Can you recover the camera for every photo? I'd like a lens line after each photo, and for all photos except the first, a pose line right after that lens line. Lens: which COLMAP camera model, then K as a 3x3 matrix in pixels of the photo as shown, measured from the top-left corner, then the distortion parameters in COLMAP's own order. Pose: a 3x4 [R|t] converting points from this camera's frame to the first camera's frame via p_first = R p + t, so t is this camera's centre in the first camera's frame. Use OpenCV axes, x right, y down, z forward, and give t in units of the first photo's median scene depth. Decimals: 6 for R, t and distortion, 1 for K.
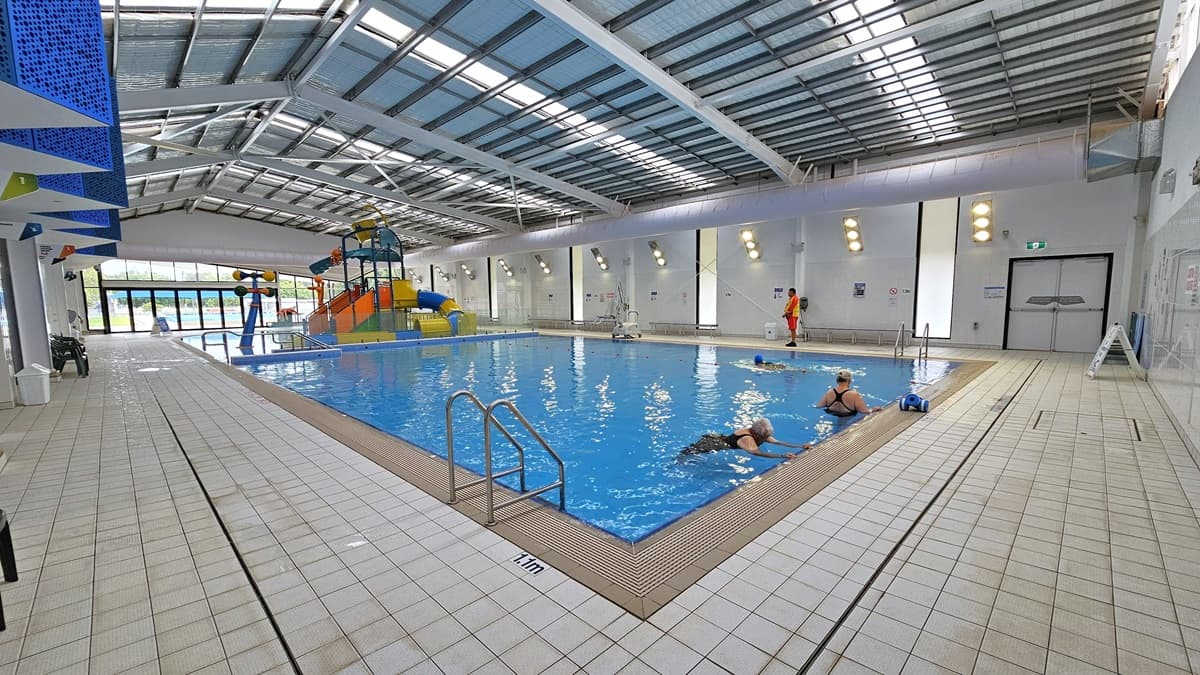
lens RADIAL K [[491.0, 0, 597.8], [0, 491.0, 365.1], [0, 0, 1]] dist [0.002416, 0.000201]
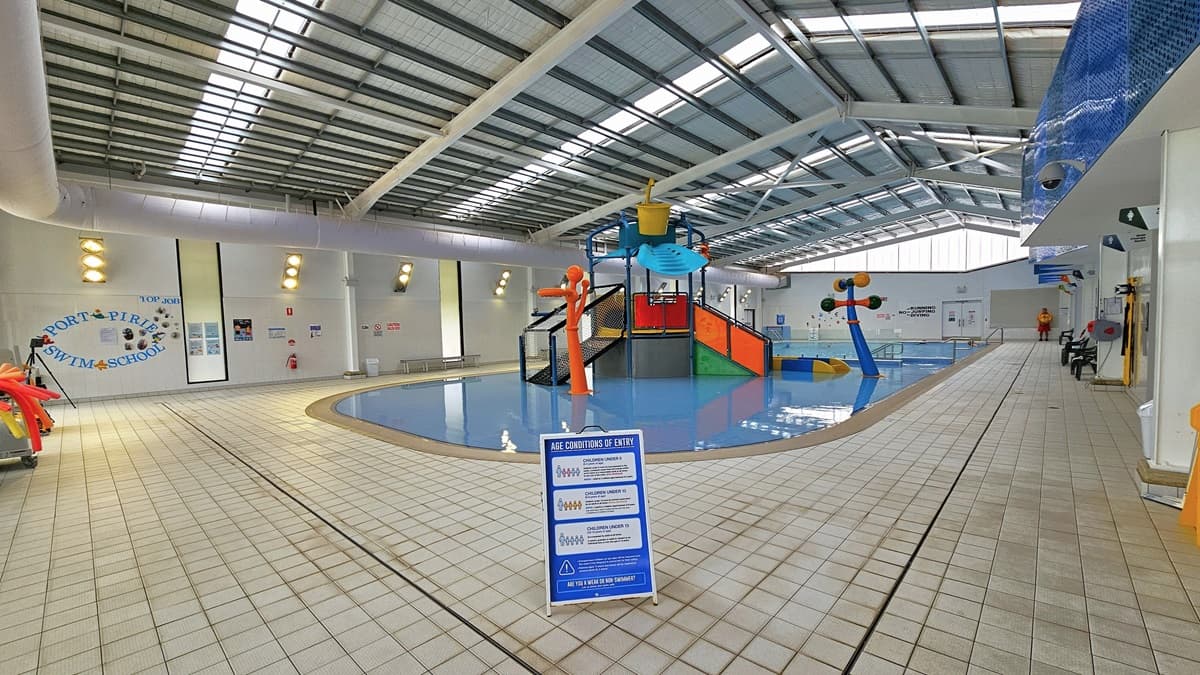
lens RADIAL K [[488.8, 0, 600.4], [0, 488.8, 350.8], [0, 0, 1]] dist [0.000477, -0.000026]
pose [[-0.032580, -0.036086, 0.998817, -0.728267], [0.161886, 0.985961, 0.040902, -0.084841], [-0.986272, 0.163027, -0.026281, 0.713816]]
